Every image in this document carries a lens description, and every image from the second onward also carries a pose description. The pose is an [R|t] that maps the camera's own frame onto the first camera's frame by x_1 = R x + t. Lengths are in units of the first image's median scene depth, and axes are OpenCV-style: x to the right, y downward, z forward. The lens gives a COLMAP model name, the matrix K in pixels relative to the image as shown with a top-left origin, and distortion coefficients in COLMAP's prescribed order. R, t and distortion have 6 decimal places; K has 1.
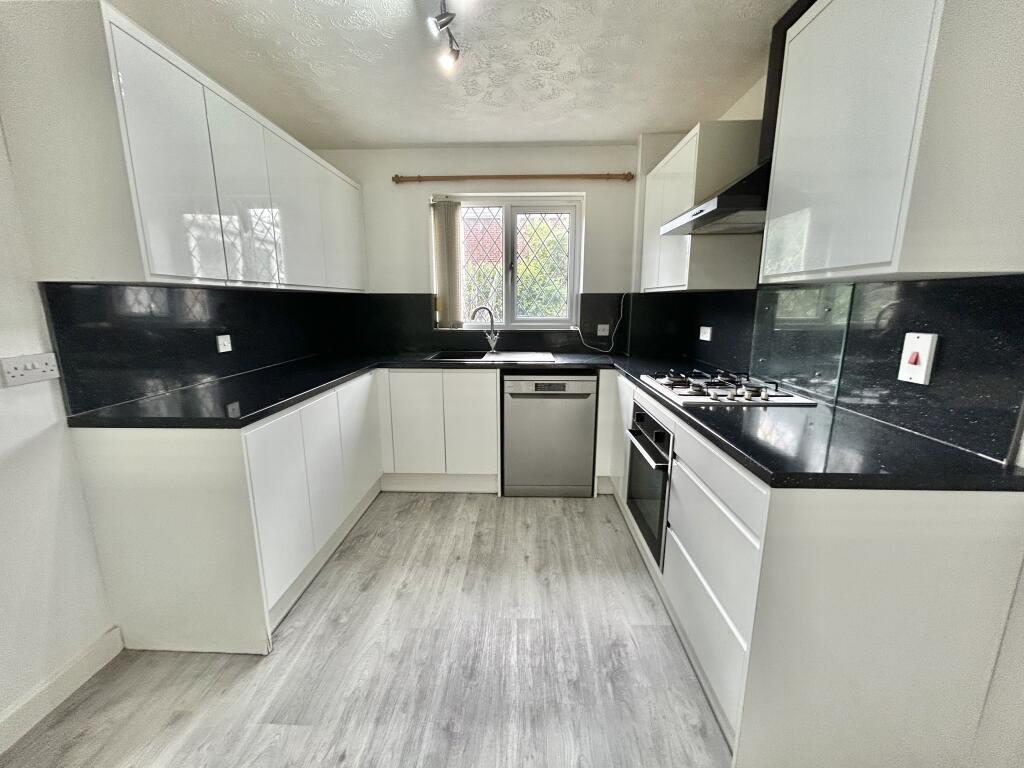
lens RADIAL K [[409.8, 0, 510.4], [0, 409.8, 381.2], [0, 0, 1]] dist [-0.000227, 0.000283]
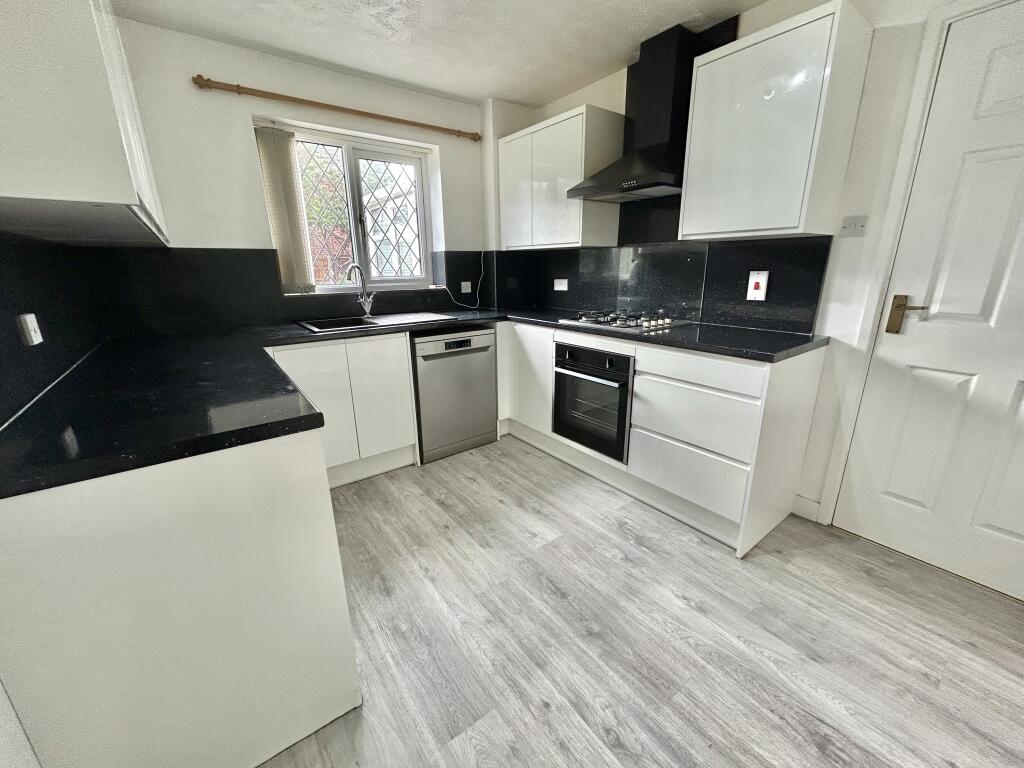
lens RADIAL K [[409.8, 0, 510.4], [0, 409.8, 381.2], [0, 0, 1]] dist [-0.000227, 0.000283]
pose [[0.781591, -0.178817, 0.597612, -0.424240], [0.130626, 0.983709, 0.123503, -0.004186], [-0.609961, -0.018465, 0.792217, 0.119621]]
